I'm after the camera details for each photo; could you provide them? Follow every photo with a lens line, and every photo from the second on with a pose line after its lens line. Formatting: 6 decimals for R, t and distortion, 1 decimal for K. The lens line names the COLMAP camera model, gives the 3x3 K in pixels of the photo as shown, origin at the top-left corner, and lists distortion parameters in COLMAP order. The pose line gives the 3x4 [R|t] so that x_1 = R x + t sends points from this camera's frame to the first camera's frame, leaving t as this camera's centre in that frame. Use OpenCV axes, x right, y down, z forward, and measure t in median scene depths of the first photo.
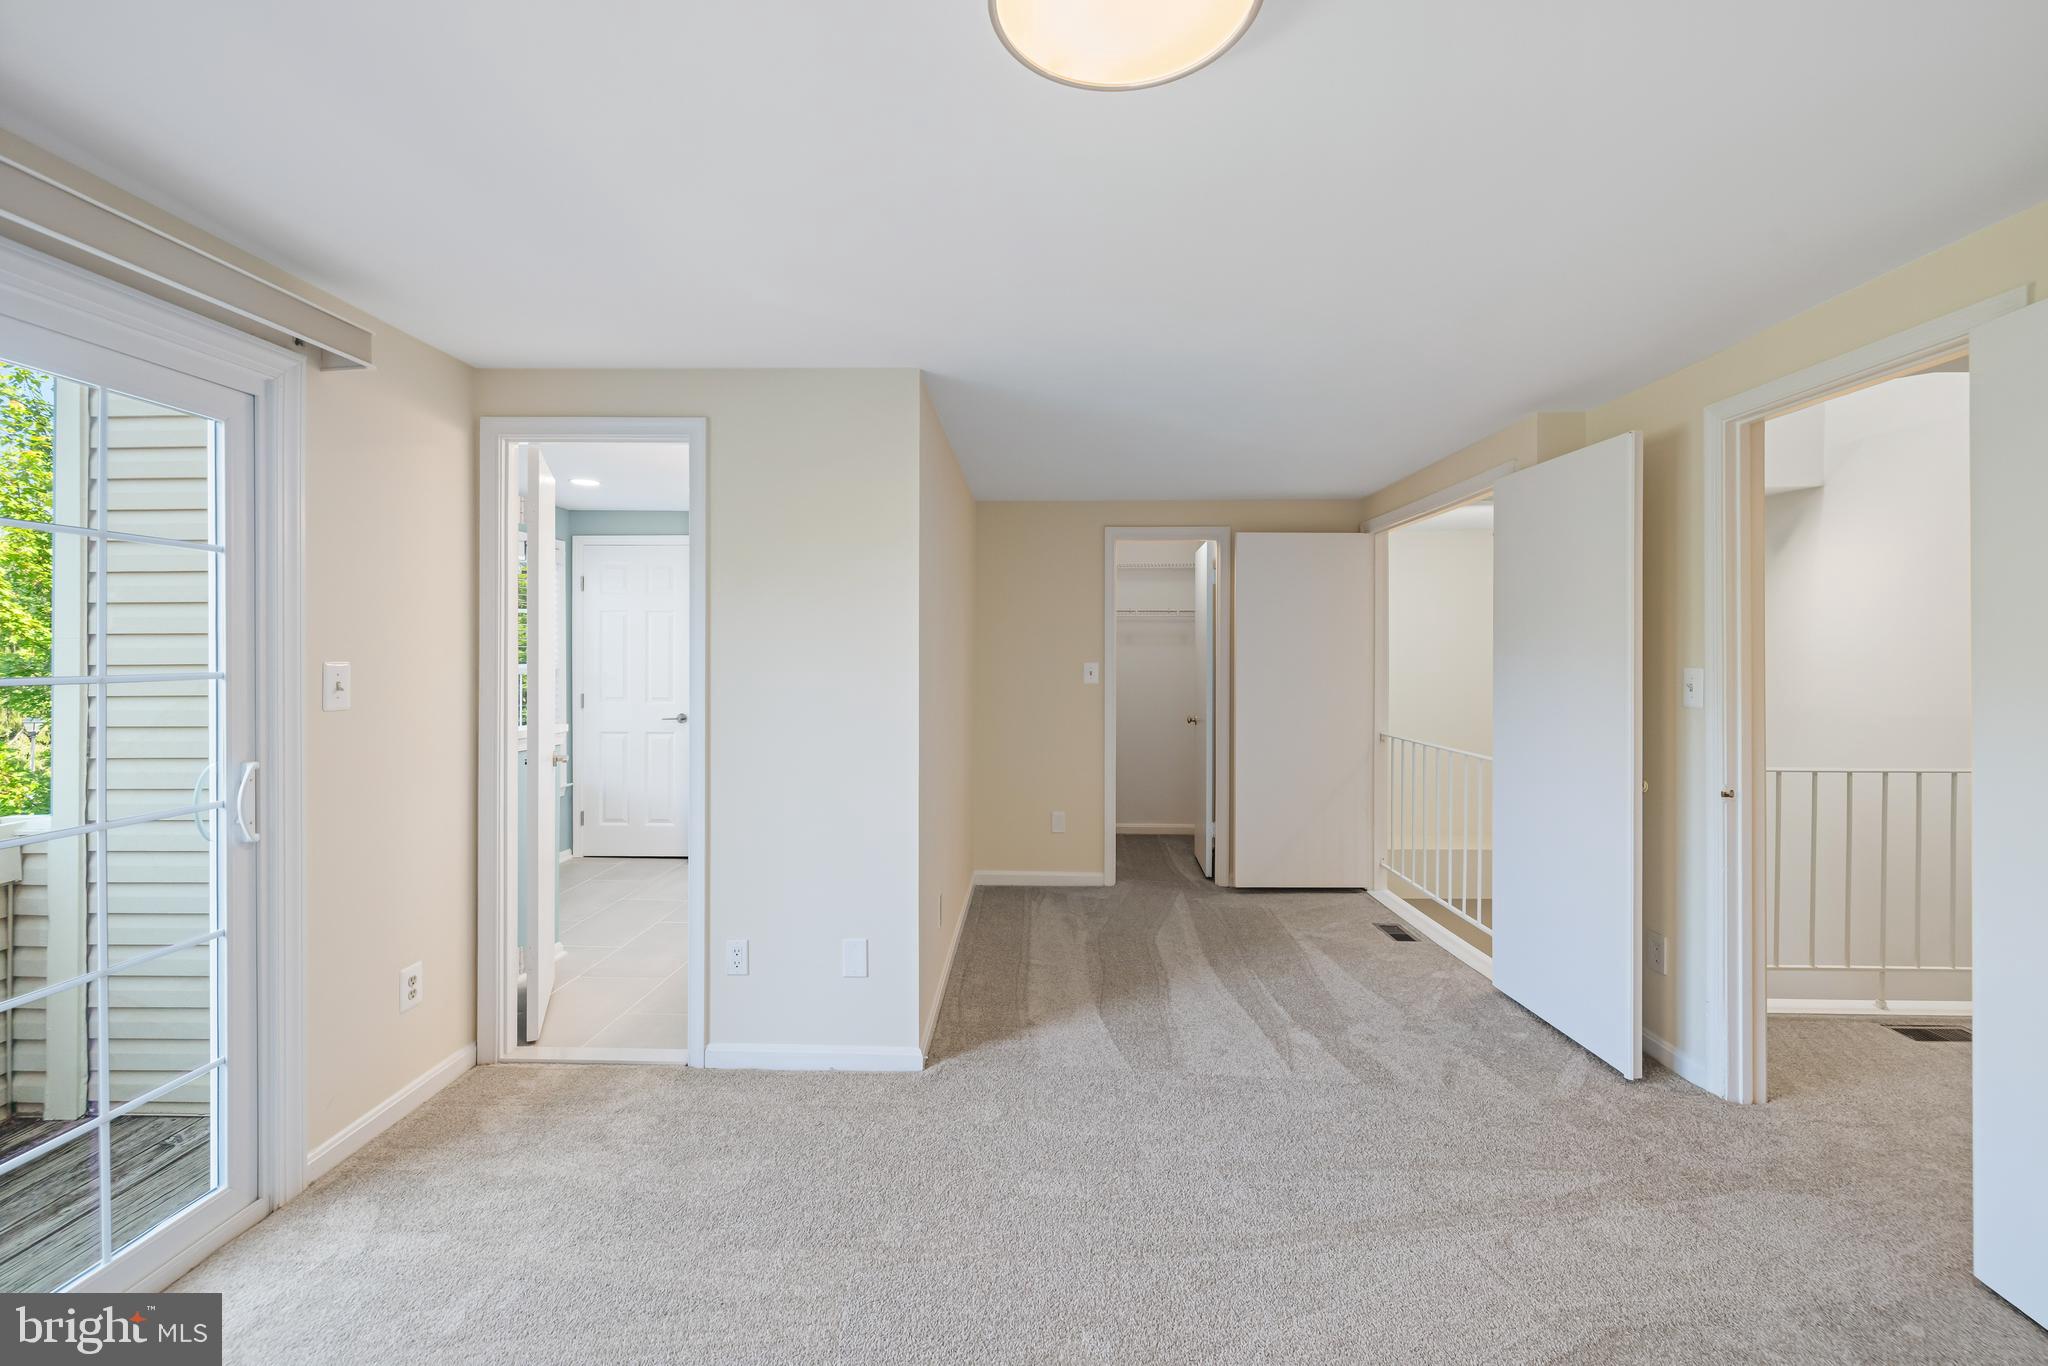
lens RADIAL K [[862.0, 0, 1021.1], [0, 862.0, 653.2], [0, 0, 1]] dist [-0.001205, 0.000371]
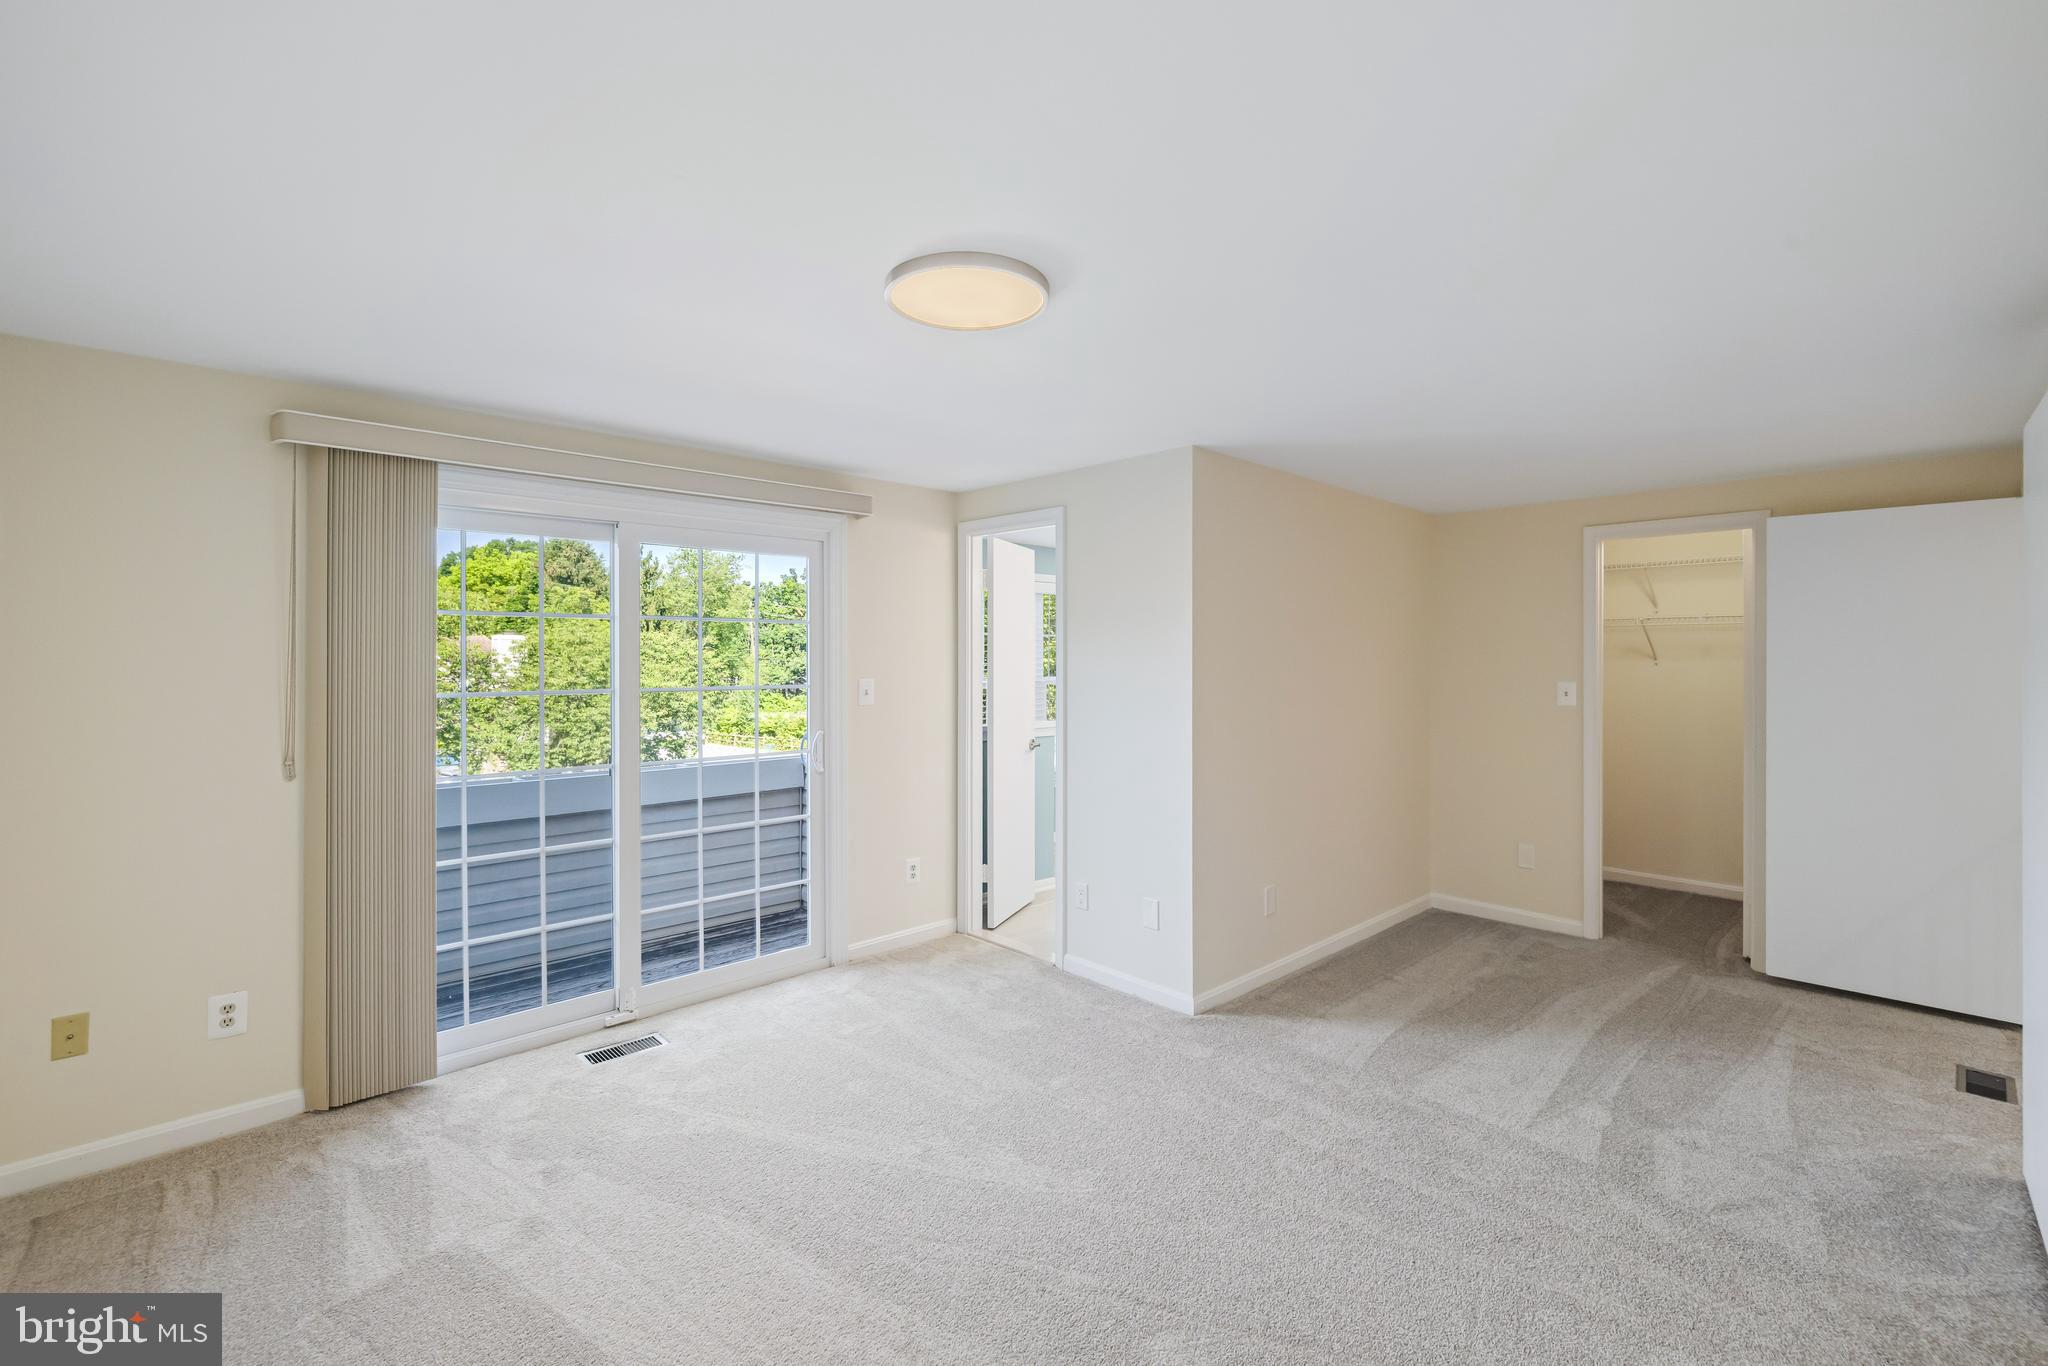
lens RADIAL K [[871.4, 0, 1021.3], [0, 871.4, 655.8], [0, 0, 1]] dist [-0.001543, -0.000004]
pose [[0.710898, -0.002771, -0.703290, 0.537098], [0.000898, 0.999995, -0.003032, -0.023504], [0.703295, 0.001524, 0.710896, -0.052246]]
